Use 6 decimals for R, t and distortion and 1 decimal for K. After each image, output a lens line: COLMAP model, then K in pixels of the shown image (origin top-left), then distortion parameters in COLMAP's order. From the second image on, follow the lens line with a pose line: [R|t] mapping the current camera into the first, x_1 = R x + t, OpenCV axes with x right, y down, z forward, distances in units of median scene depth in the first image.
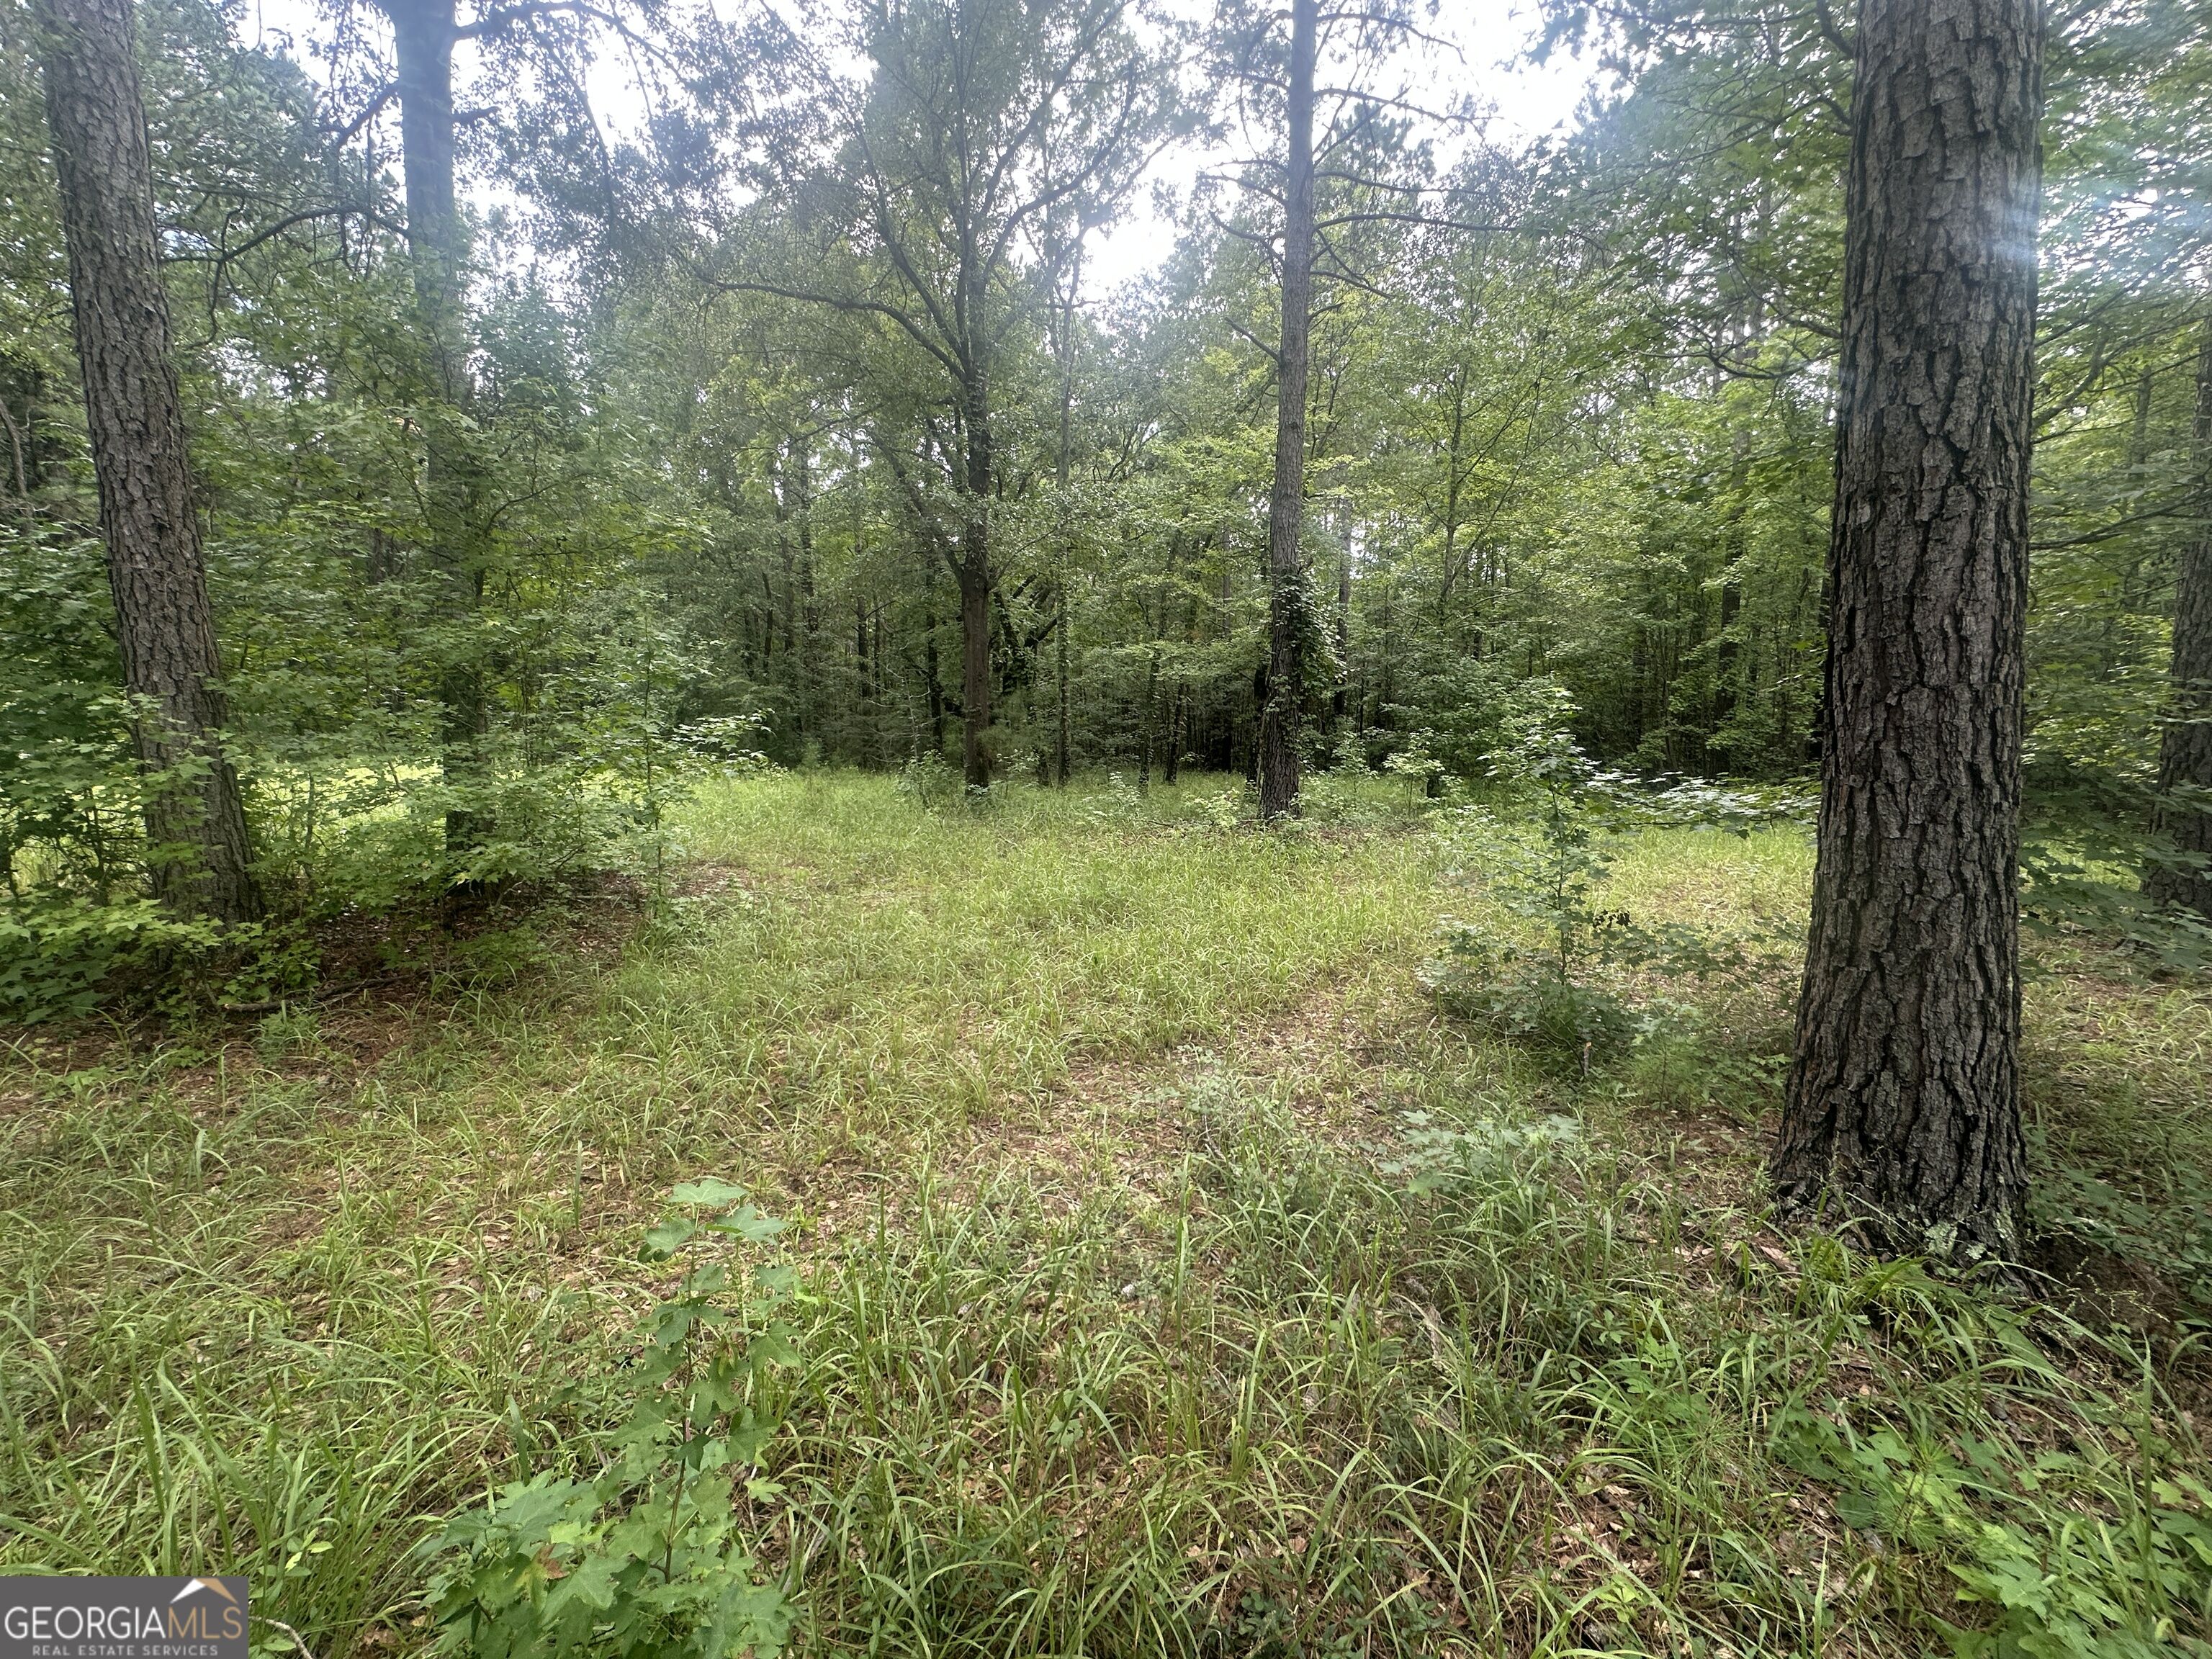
lens RADIAL K [[859.3, 0, 1118.3], [0, 859.3, 820.1], [0, 0, 1]] dist [-0.008994, 0.003467]
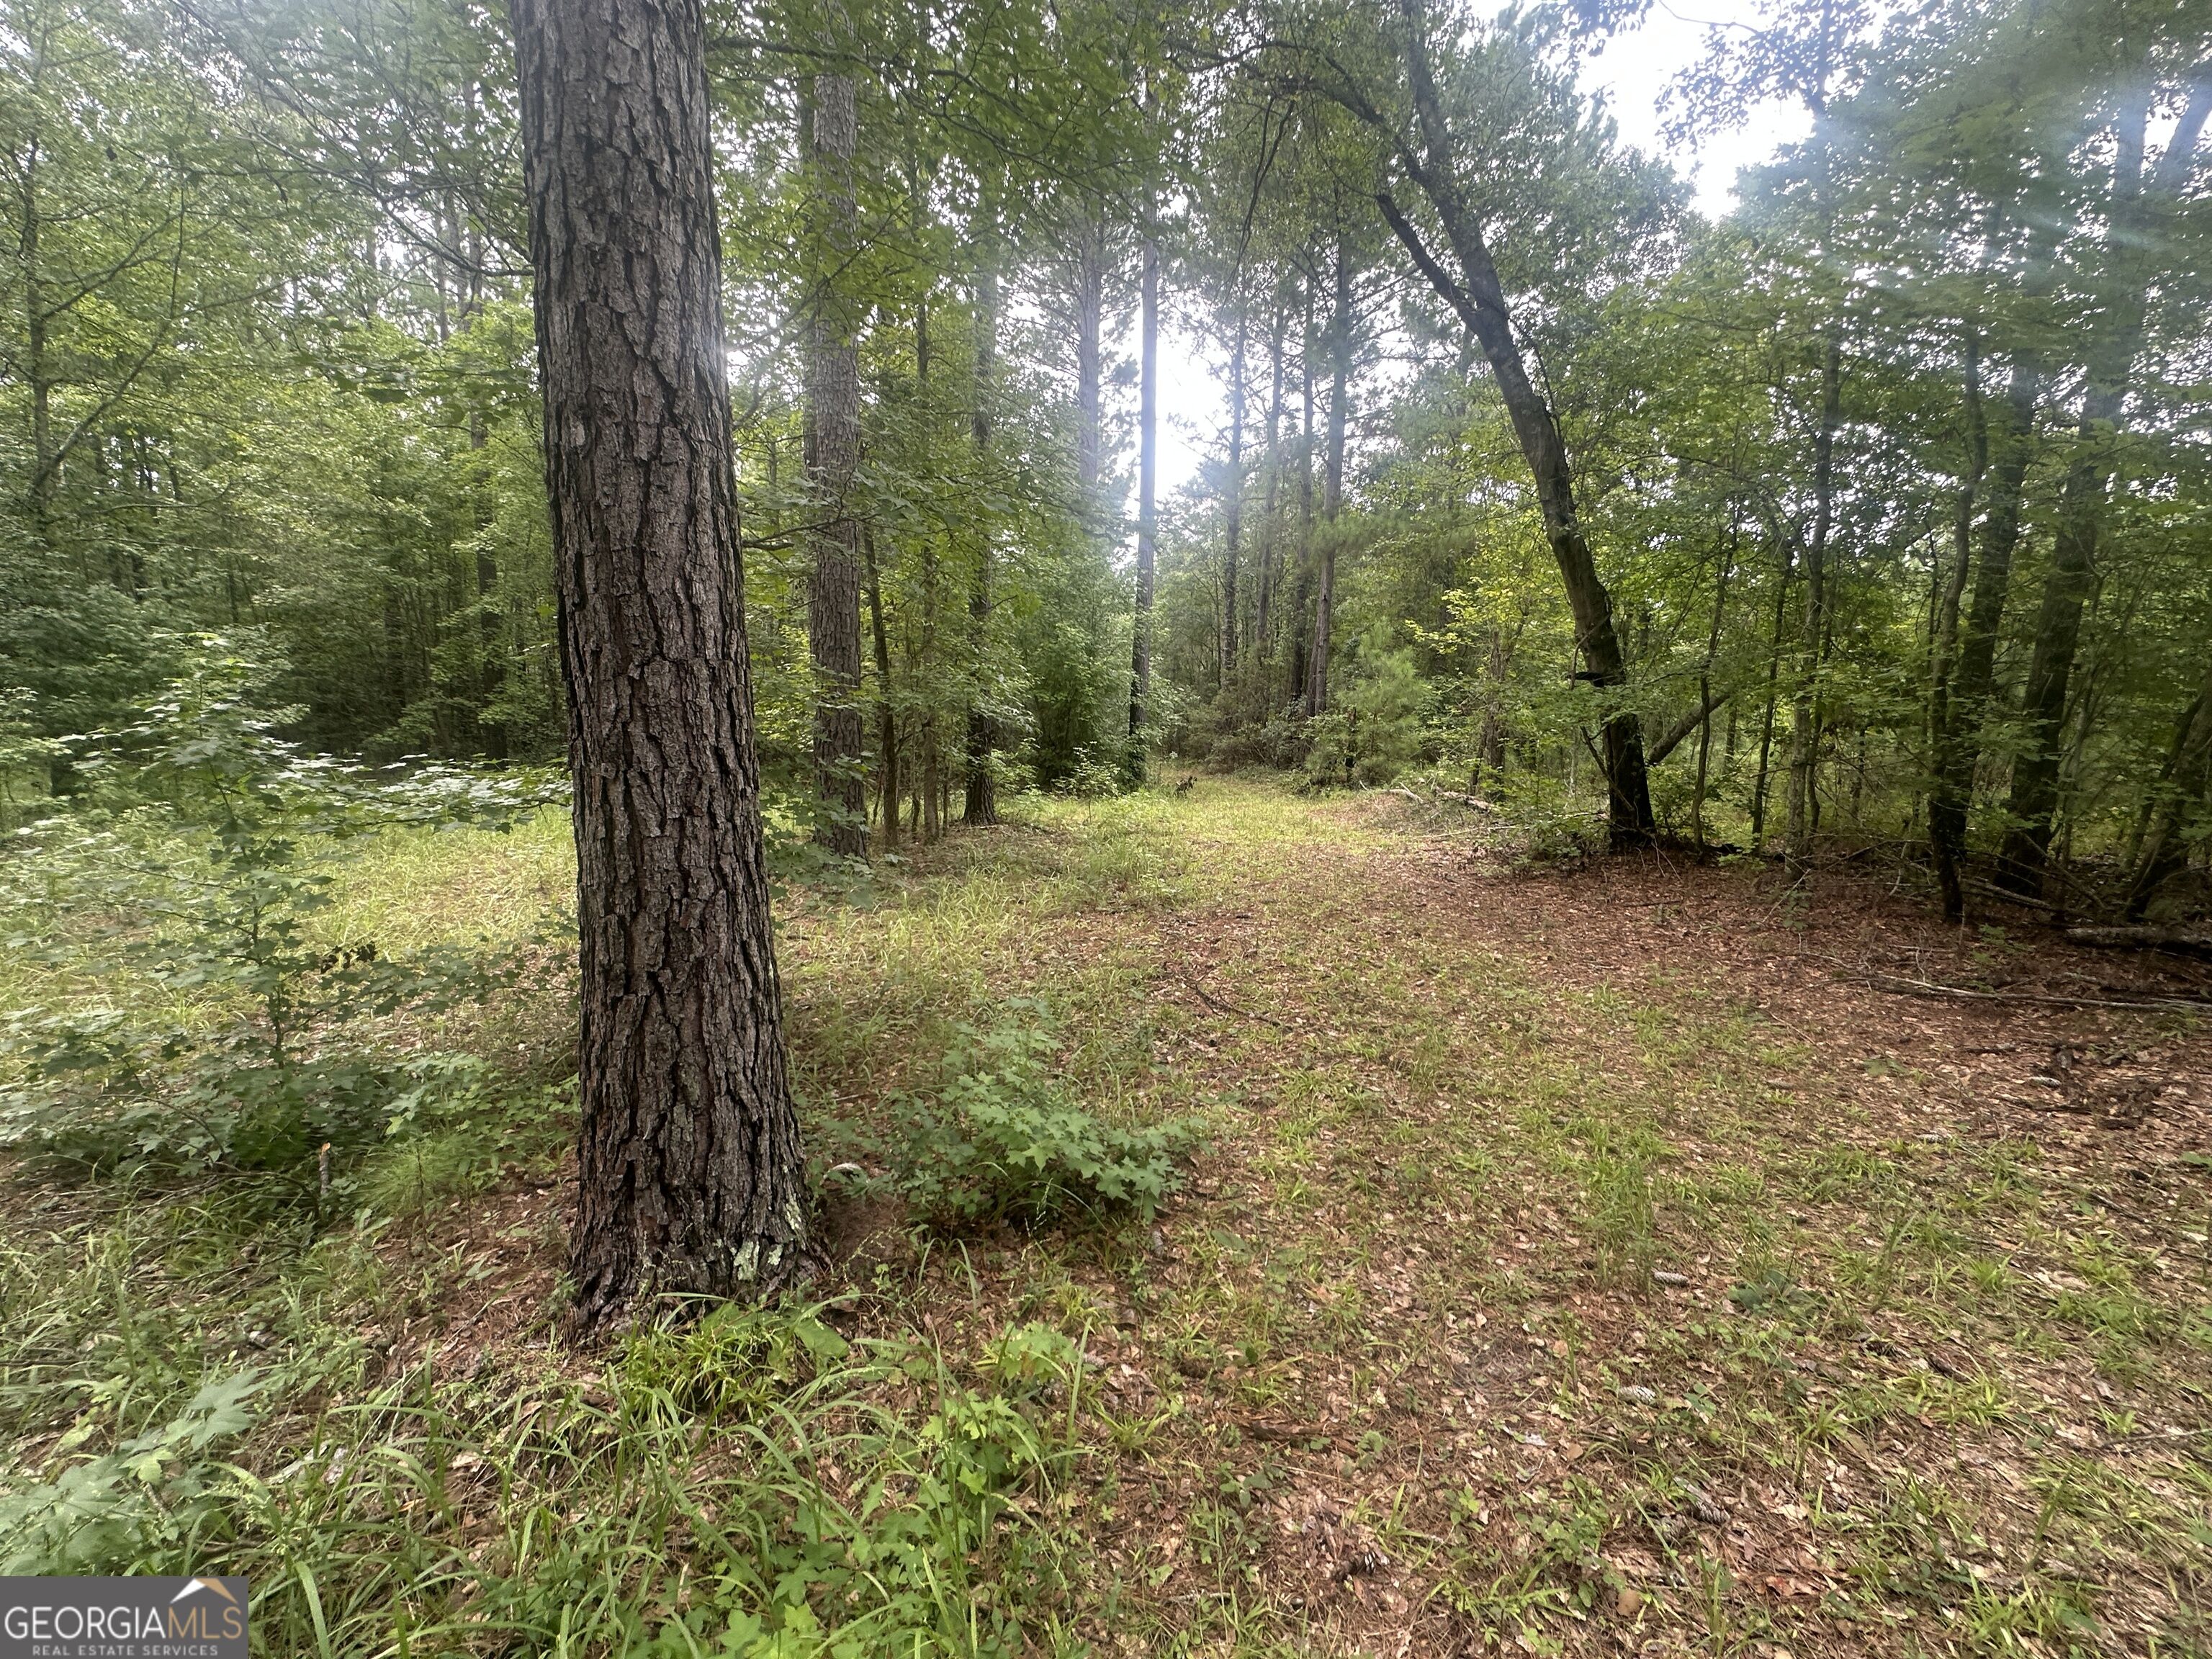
lens RADIAL K [[859.3, 0, 1118.3], [0, 859.3, 820.1], [0, 0, 1]] dist [-0.008994, 0.003467]
pose [[0.330084, -0.097844, 0.938867, 0.257722], [0.069869, 0.994418, 0.079069, -0.030099], [-0.941362, 0.039498, 0.335077, 0.276684]]
